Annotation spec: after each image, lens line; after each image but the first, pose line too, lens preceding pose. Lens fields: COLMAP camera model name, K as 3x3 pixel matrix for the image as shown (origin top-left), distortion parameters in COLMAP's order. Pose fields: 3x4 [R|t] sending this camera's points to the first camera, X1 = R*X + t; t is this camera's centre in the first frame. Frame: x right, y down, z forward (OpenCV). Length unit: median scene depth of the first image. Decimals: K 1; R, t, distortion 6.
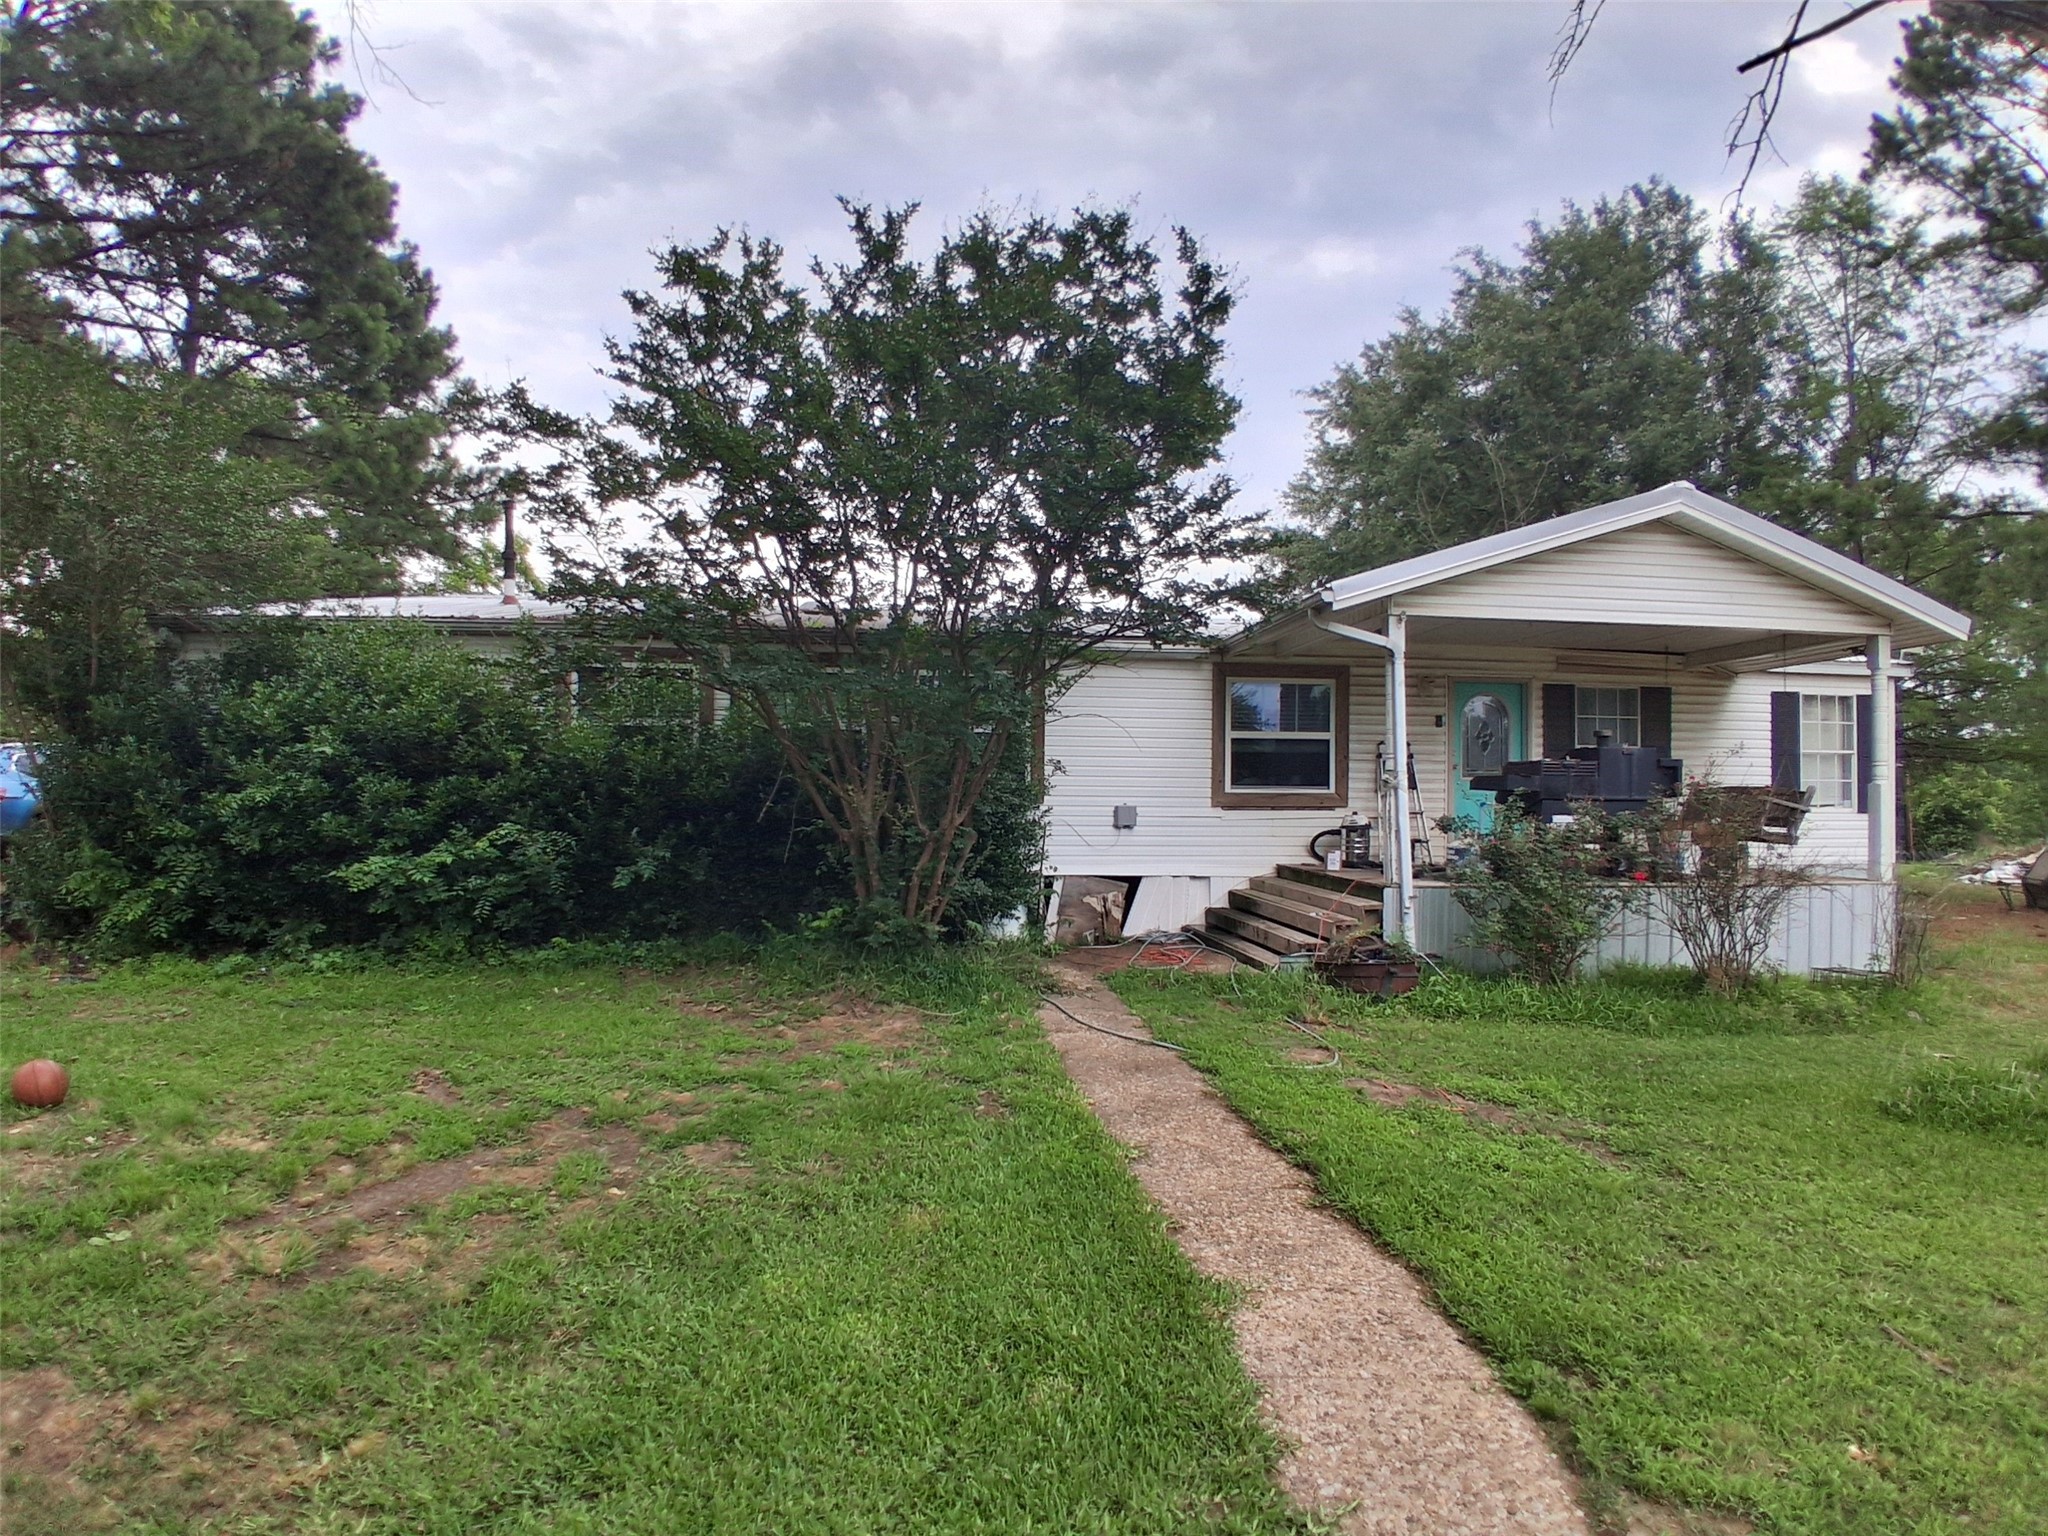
lens RADIAL K [[1084.4, 0, 1021.3], [0, 1084.4, 803.4], [0, 0, 1]] dist [0.038841, -0.065784]
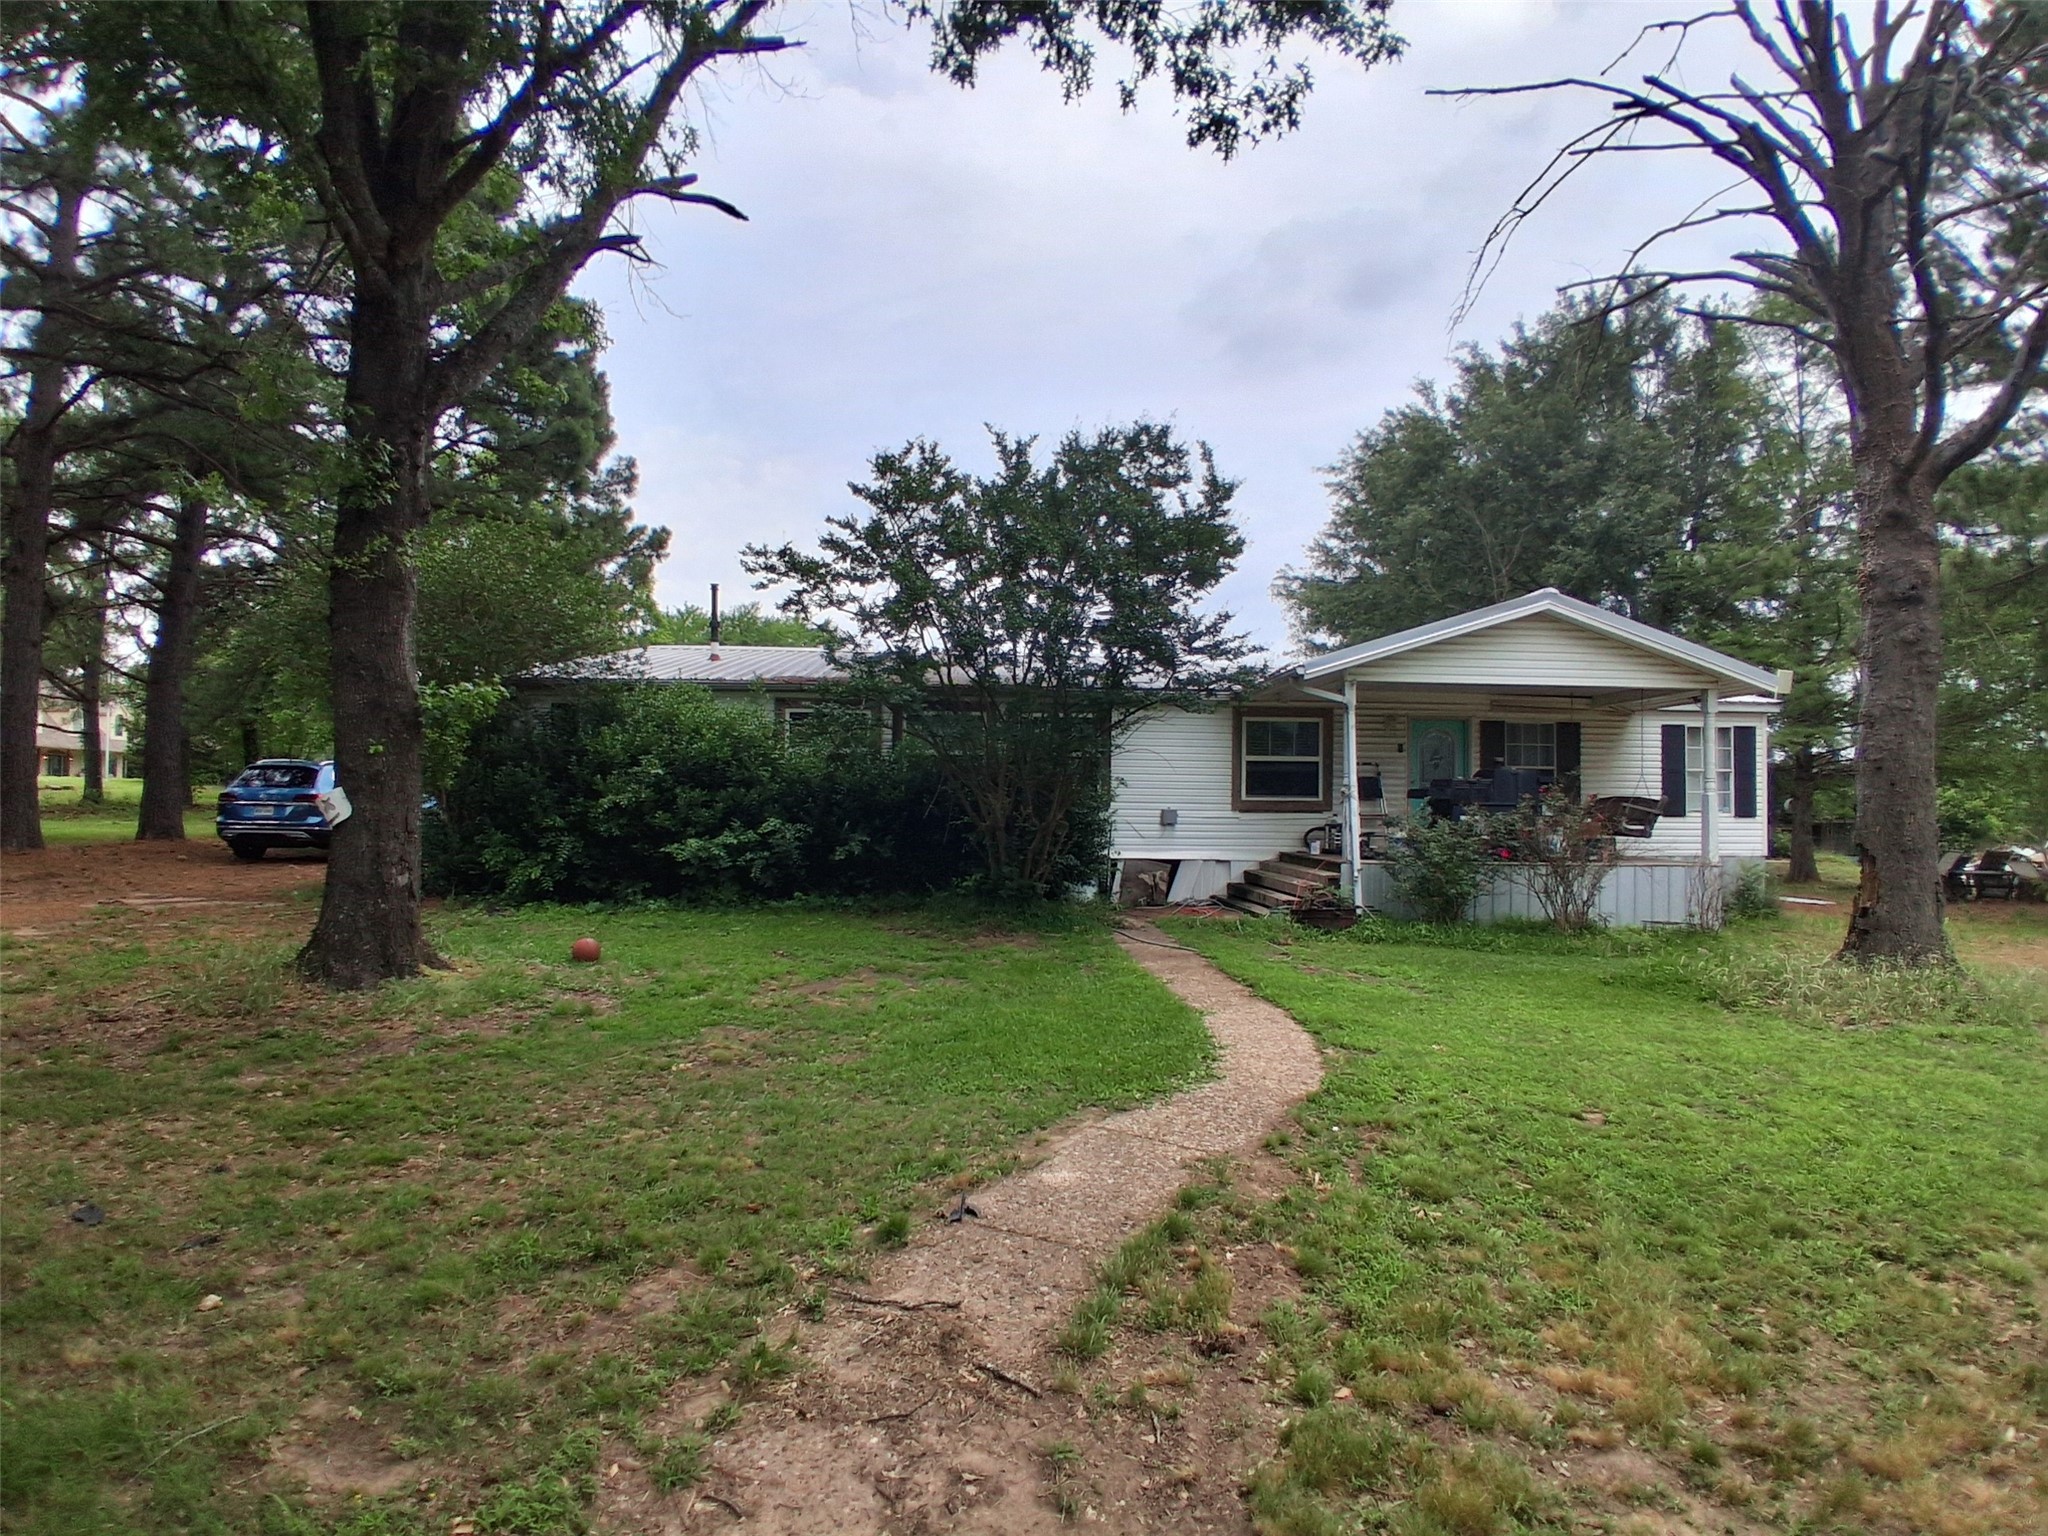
lens RADIAL K [[1084.4, 0, 1021.3], [0, 1084.4, 803.4], [0, 0, 1]] dist [0.038841, -0.065784]
pose [[0.998733, 0.002530, -0.050253, -0.029715], [-0.002941, 0.999963, -0.008103, 0.008069], [0.050230, 0.008241, 0.998704, -0.503679]]
